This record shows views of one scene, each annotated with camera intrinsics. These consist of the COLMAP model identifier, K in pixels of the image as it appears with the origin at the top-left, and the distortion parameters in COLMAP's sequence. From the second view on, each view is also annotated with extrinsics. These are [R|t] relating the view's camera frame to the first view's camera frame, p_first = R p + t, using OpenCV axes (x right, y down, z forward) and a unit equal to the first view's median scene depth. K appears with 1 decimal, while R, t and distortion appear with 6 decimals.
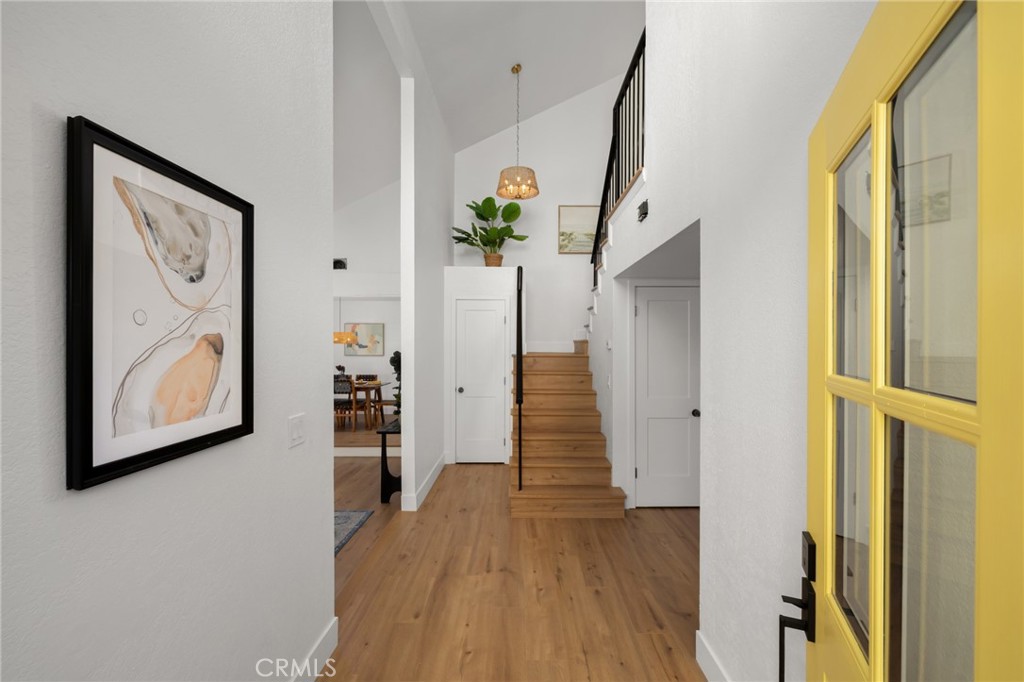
lens RADIAL K [[430.5, 0, 516.2], [0, 430.5, 344.5], [0, 0, 1]] dist [-0.000771, 0.000040]
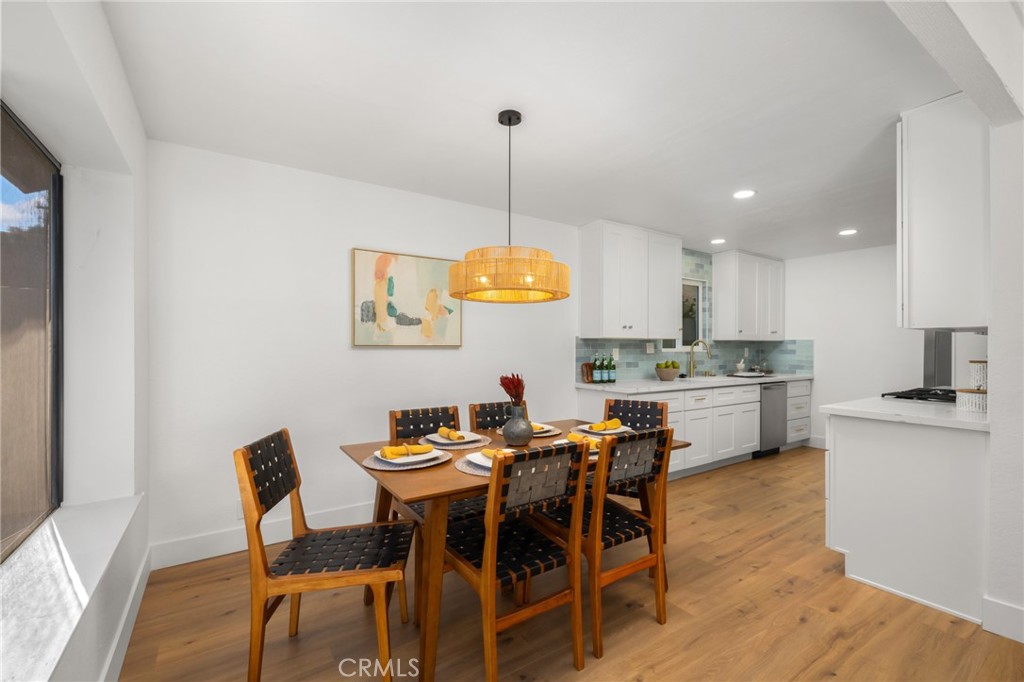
lens RADIAL K [[445.8, 0, 517.8], [0, 445.8, 346.0], [0, 0, 1]] dist [0.002157, 0.000341]
pose [[0.827937, 0.000800, 0.560820, -0.484465], [-0.000235, 0.999999, -0.001080, 0.025310], [-0.560821, 0.000762, 0.827937, 0.657526]]
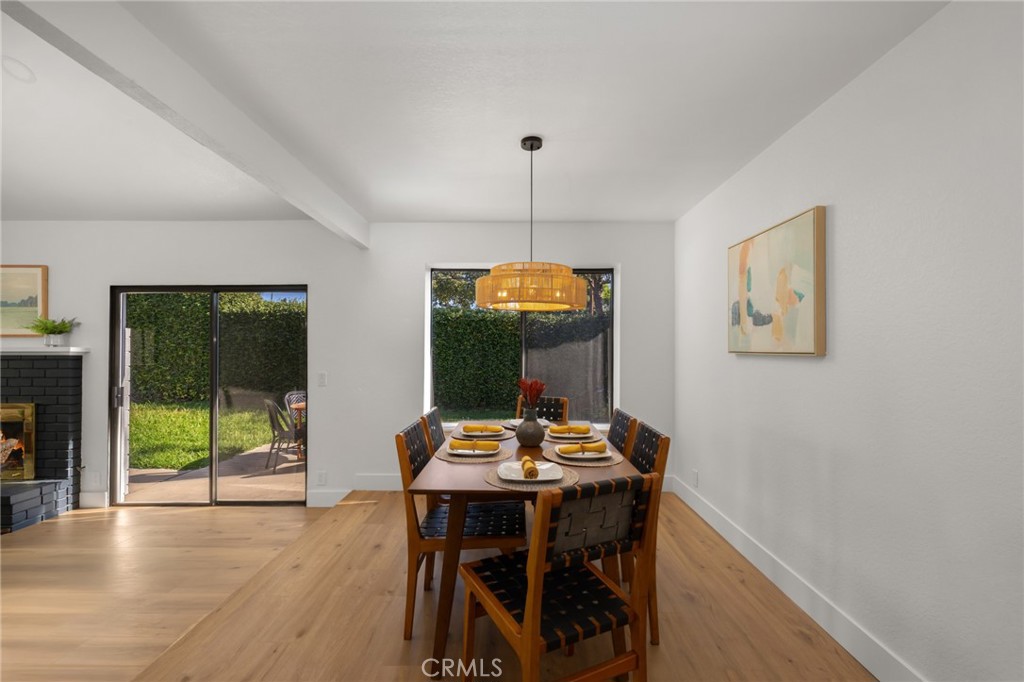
lens RADIAL K [[435.4, 0, 510.7], [0, 435.4, 349.4], [0, 0, 1]] dist [0.001575, 0.000305]
pose [[-0.013546, -0.000276, -0.999908, -0.090794], [-0.004306, 0.999991, -0.000217, 0.023596], [0.999899, 0.004302, -0.013547, 0.853272]]
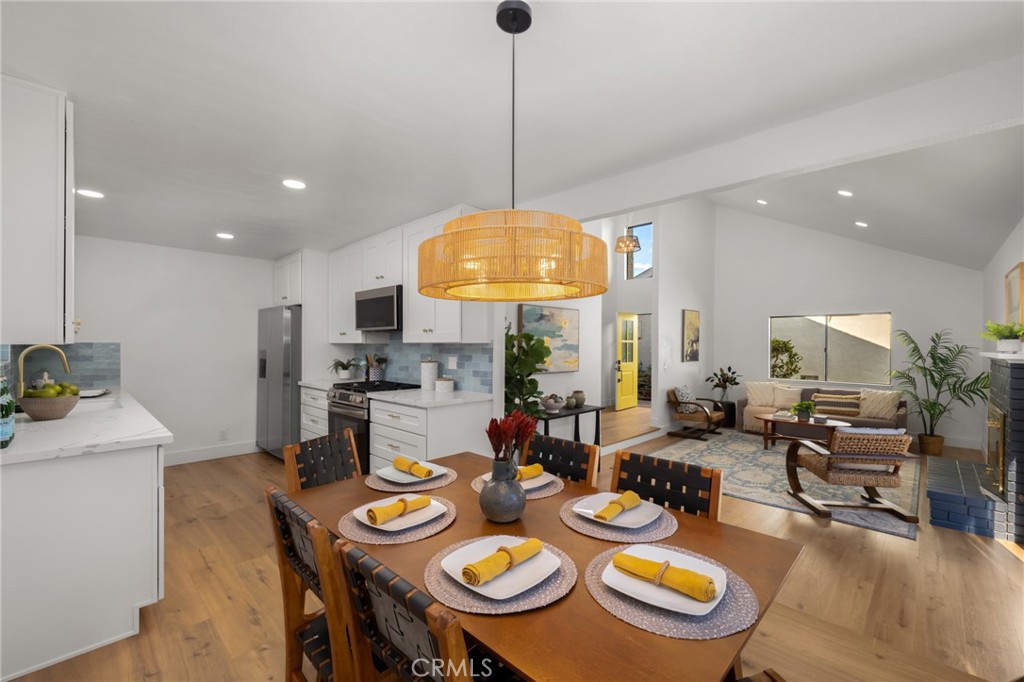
lens RADIAL K [[425.5, 0, 516.3], [0, 425.5, 344.0], [0, 0, 1]] dist [-0.002226, -0.000296]
pose [[-0.714012, -0.002491, 0.700129, -0.457323], [-0.001472, 0.999997, 0.002058, 0.015671], [-0.700132, 0.000439, -0.714014, 0.968561]]
